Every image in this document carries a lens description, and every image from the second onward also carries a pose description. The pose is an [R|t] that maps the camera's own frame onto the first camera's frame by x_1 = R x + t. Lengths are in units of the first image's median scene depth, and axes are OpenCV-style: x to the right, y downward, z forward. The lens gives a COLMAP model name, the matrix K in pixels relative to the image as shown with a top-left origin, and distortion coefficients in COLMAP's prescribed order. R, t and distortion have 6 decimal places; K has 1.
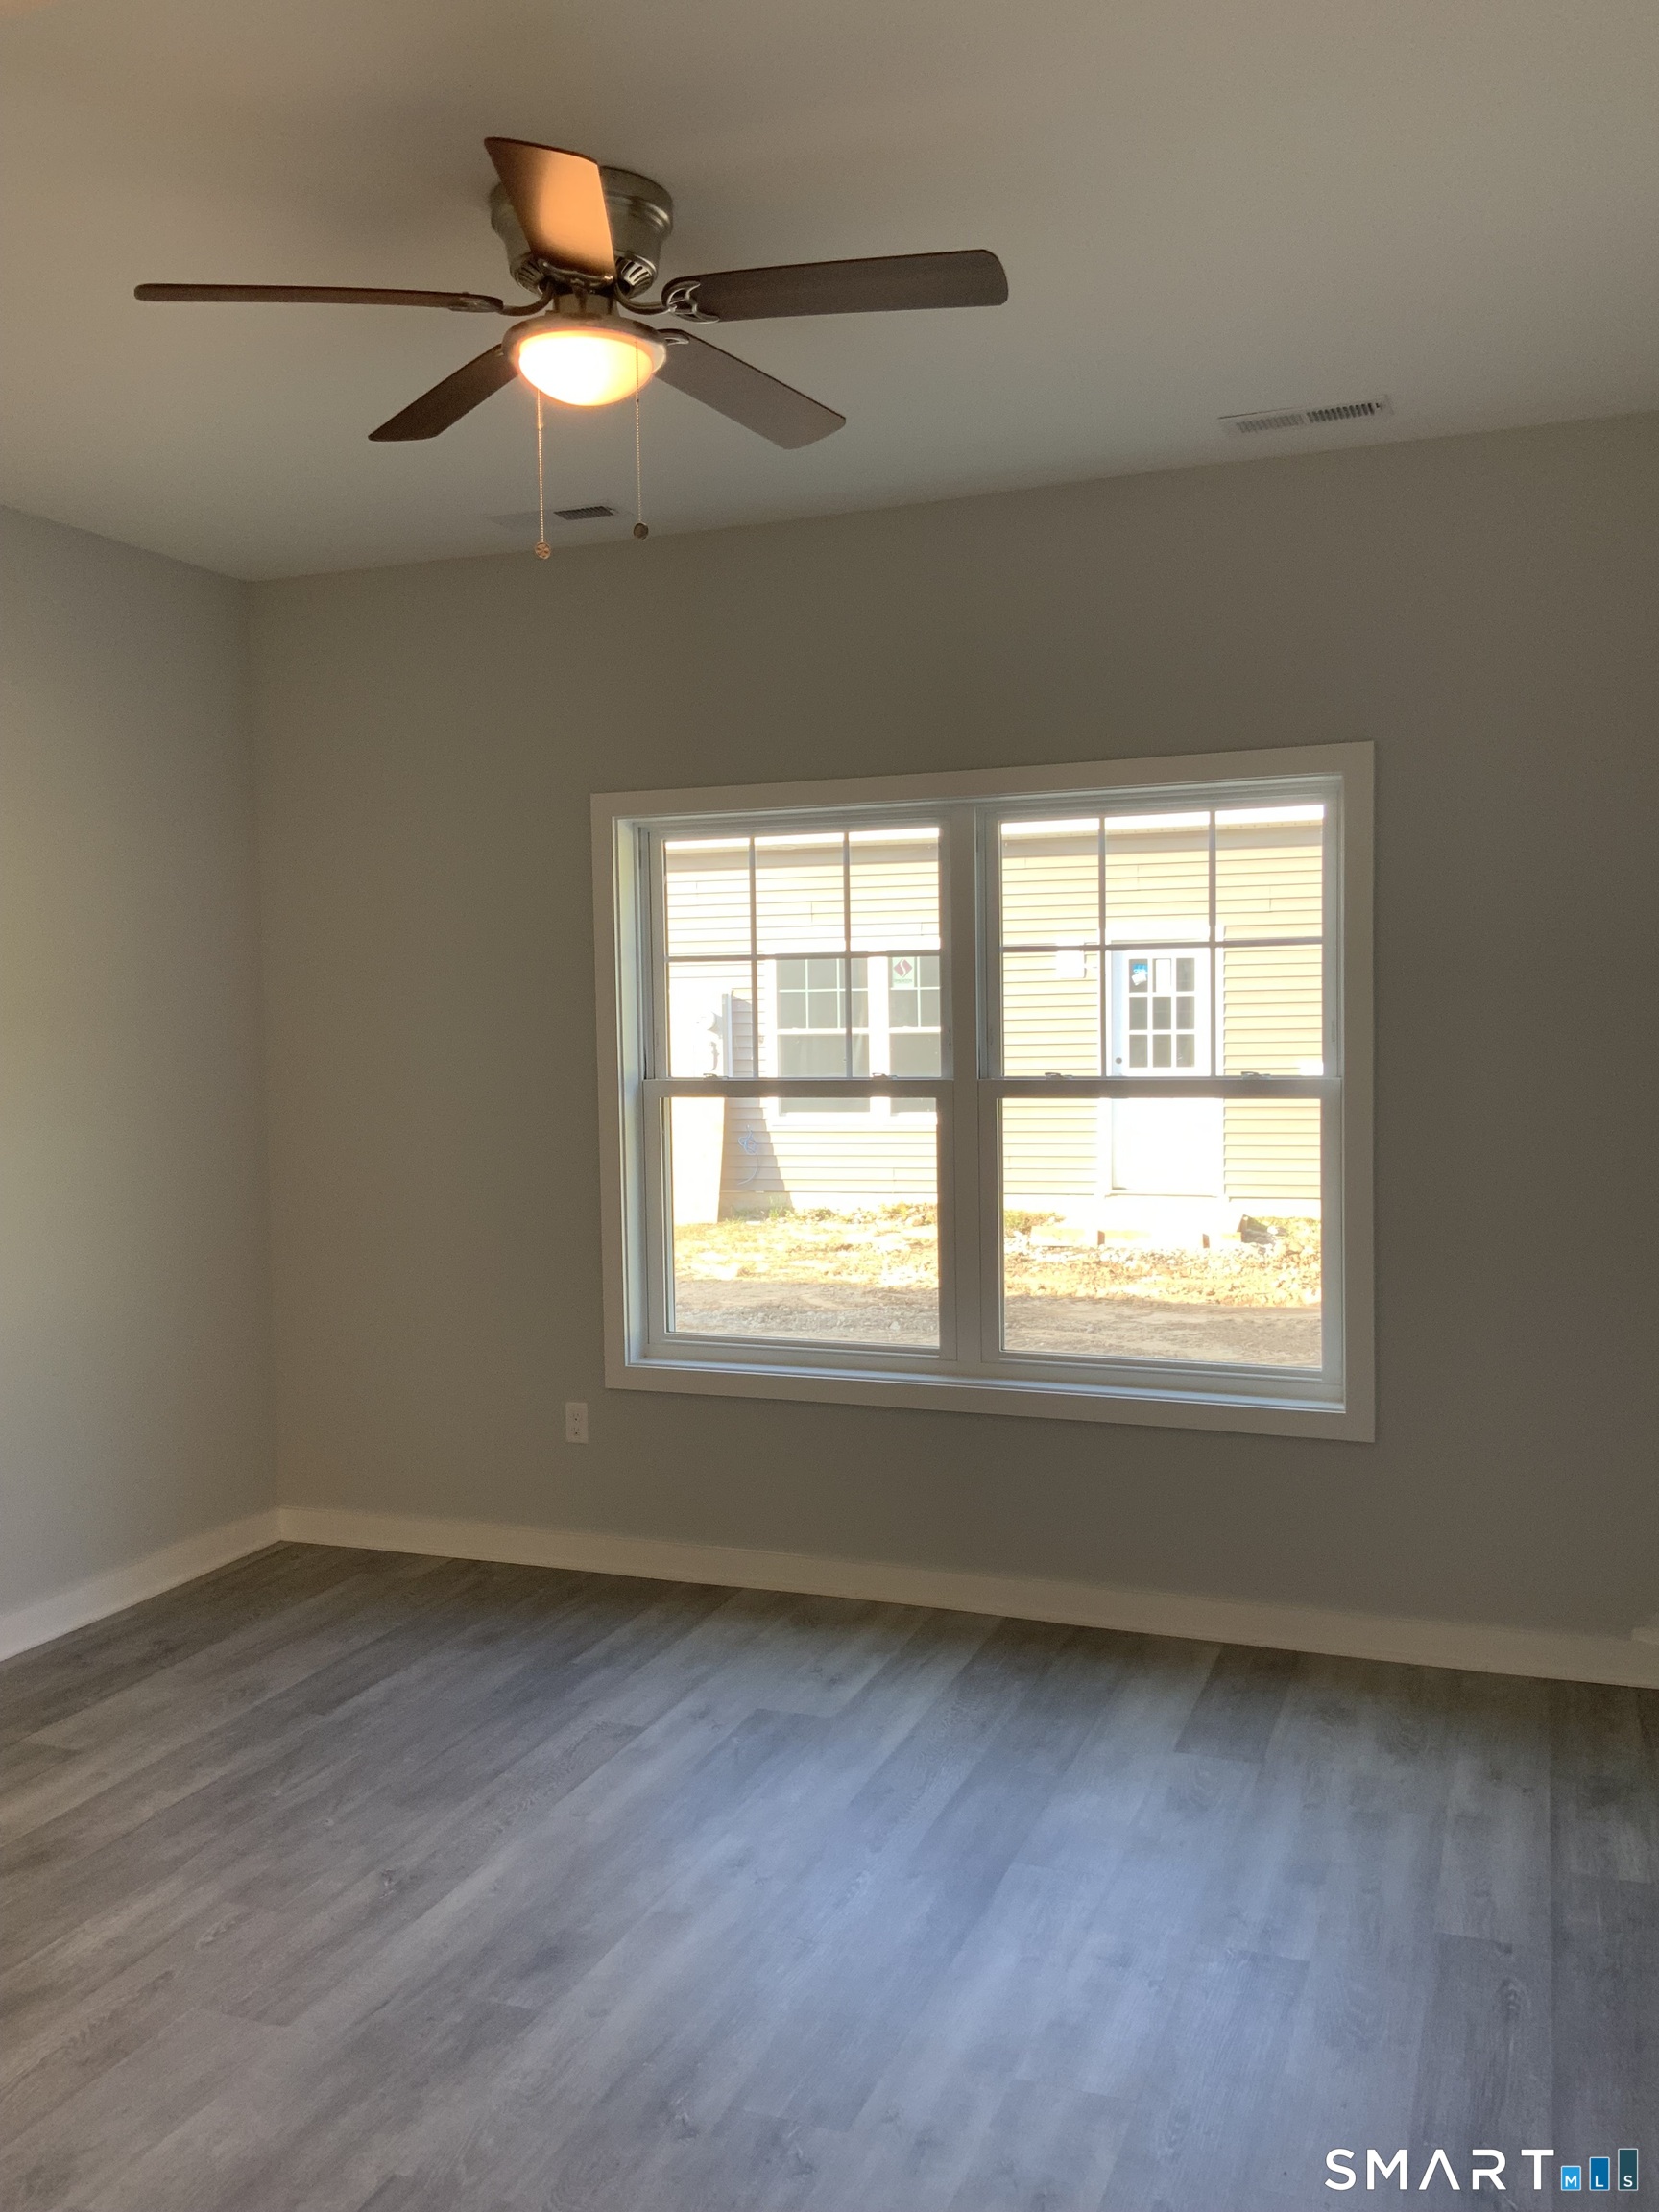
lens RADIAL K [[1837.0, 0, 823.8], [0, 1837.0, 1107.3], [0, 0, 1]] dist [0.079990, -0.122734]
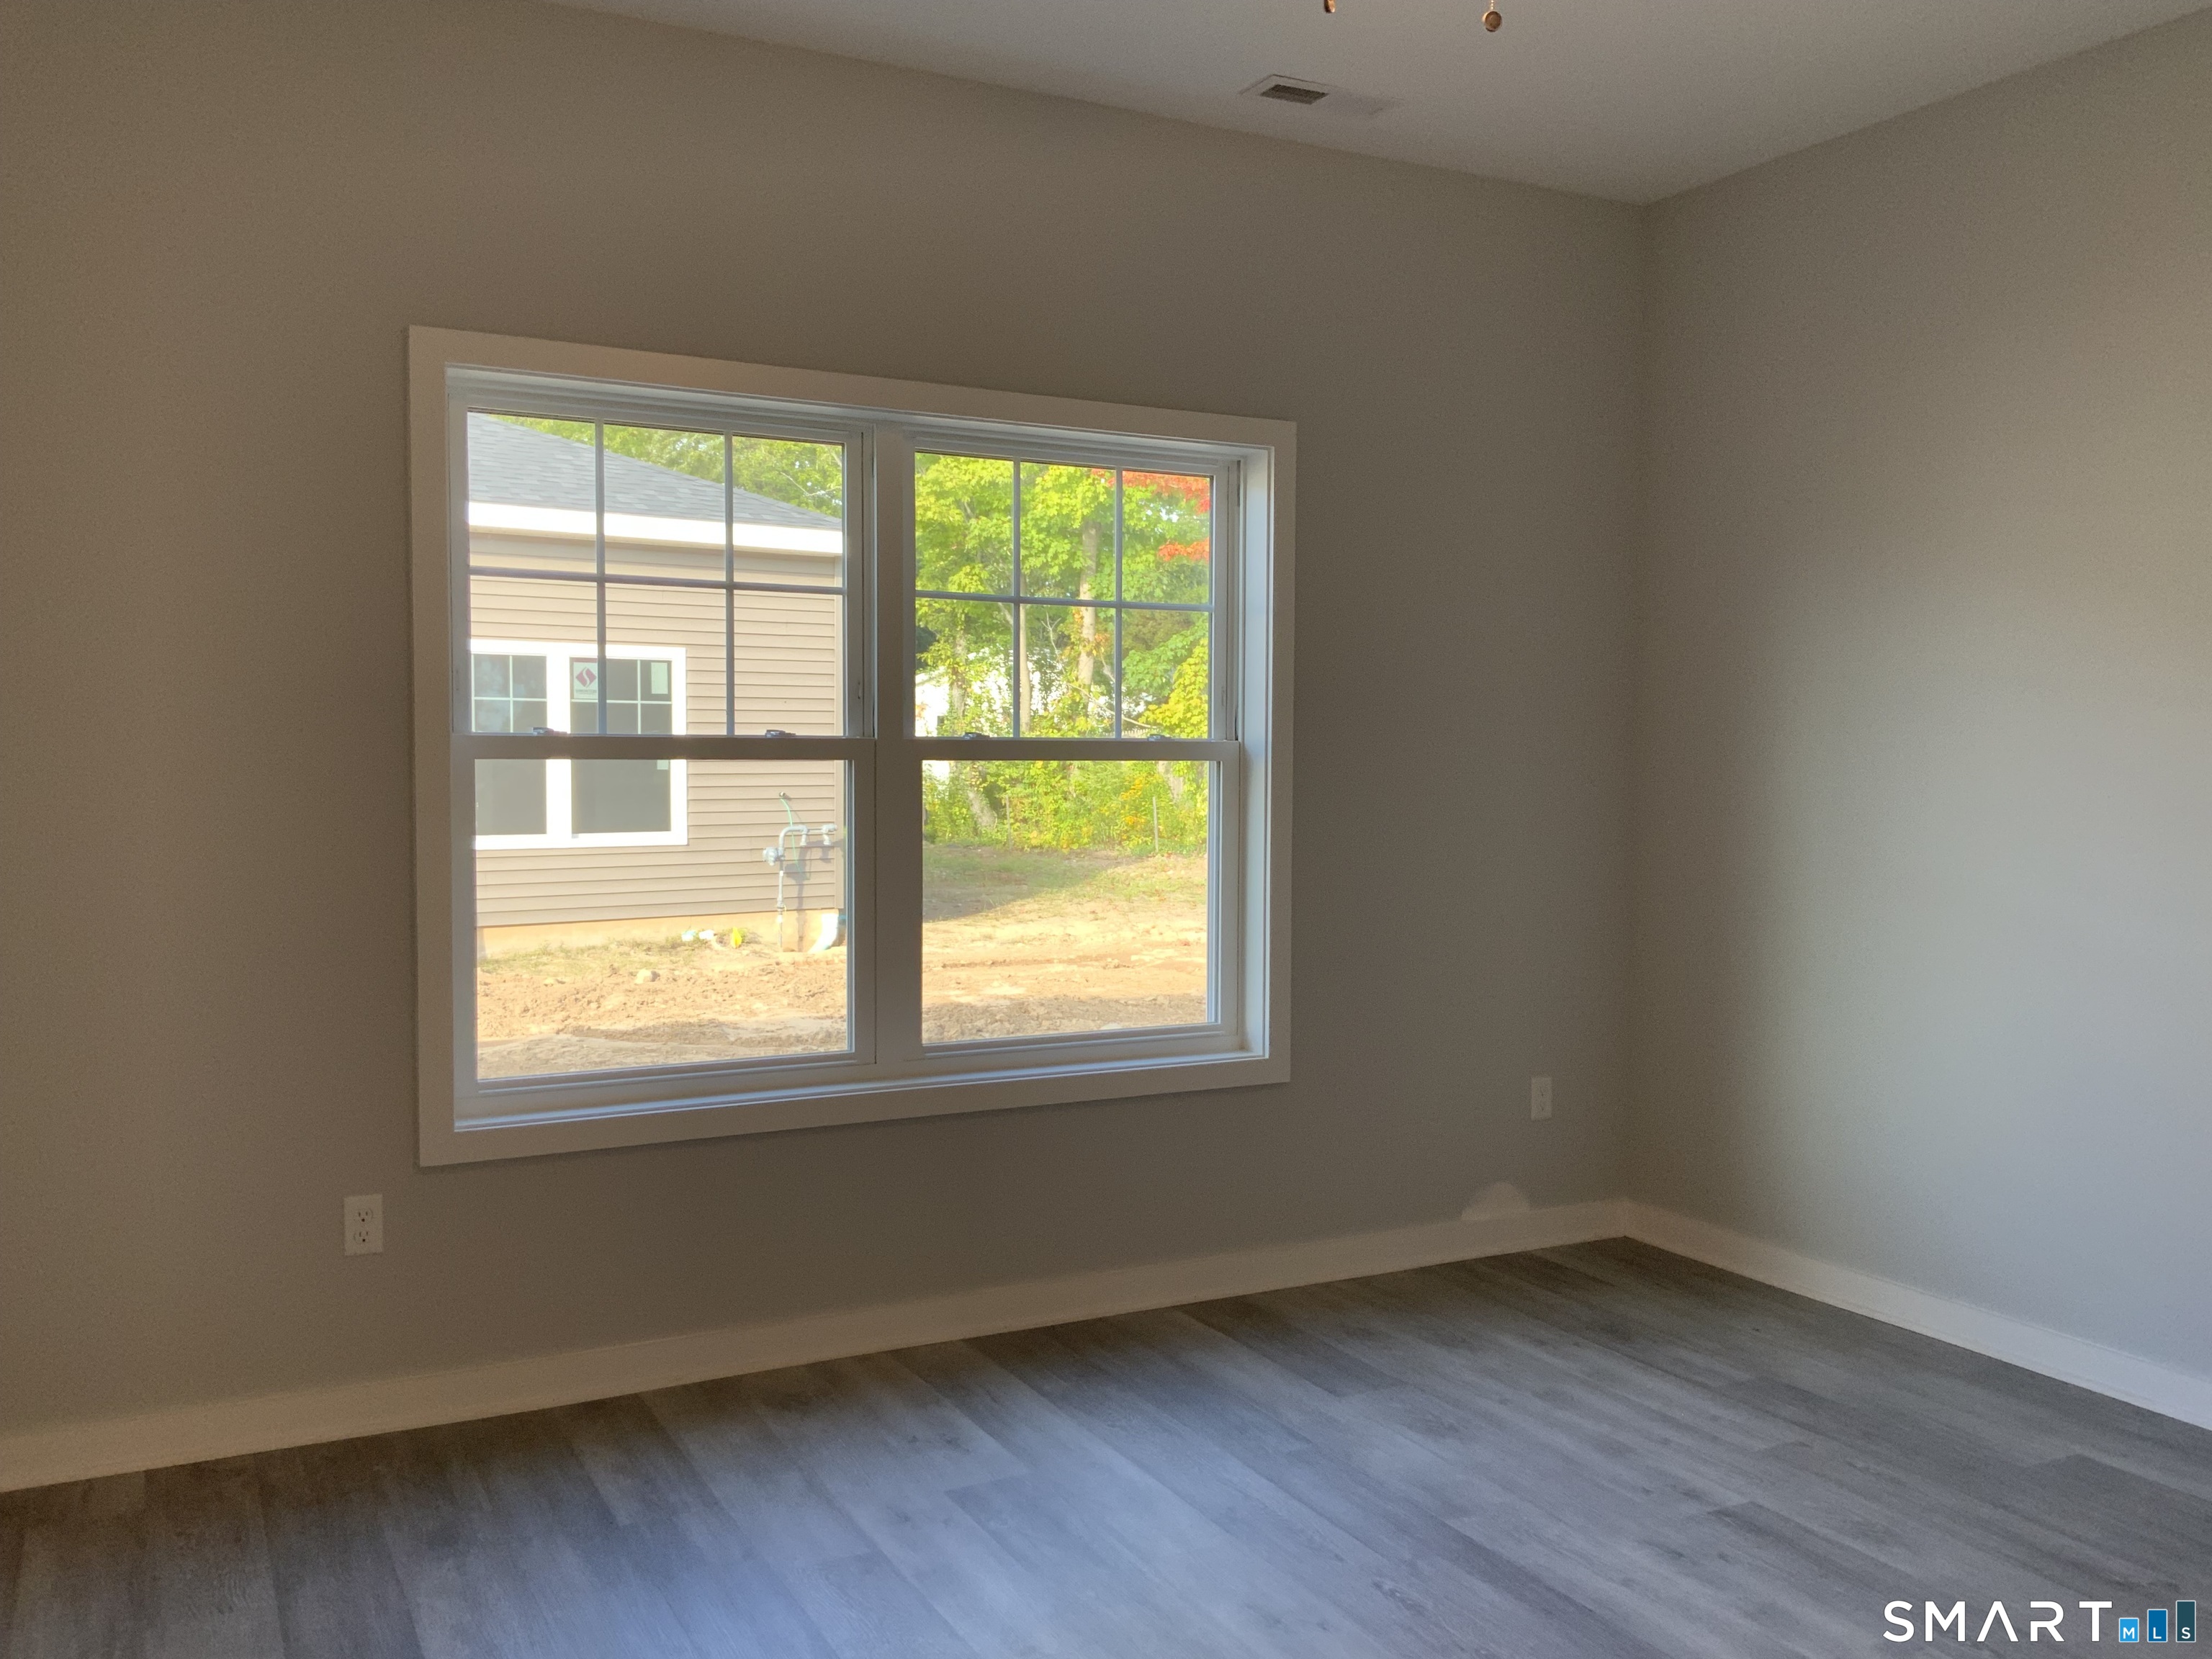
lens RADIAL K [[1837.0, 0, 1114.5], [0, 1837.0, 828.7], [0, 0, 1]] dist [0.079990, -0.122734]
pose [[0.652235, -0.012507, 0.757914, -0.563151], [0.024735, 0.999683, -0.004789, 0.037857], [-0.757614, 0.021871, 0.652337, 0.382654]]
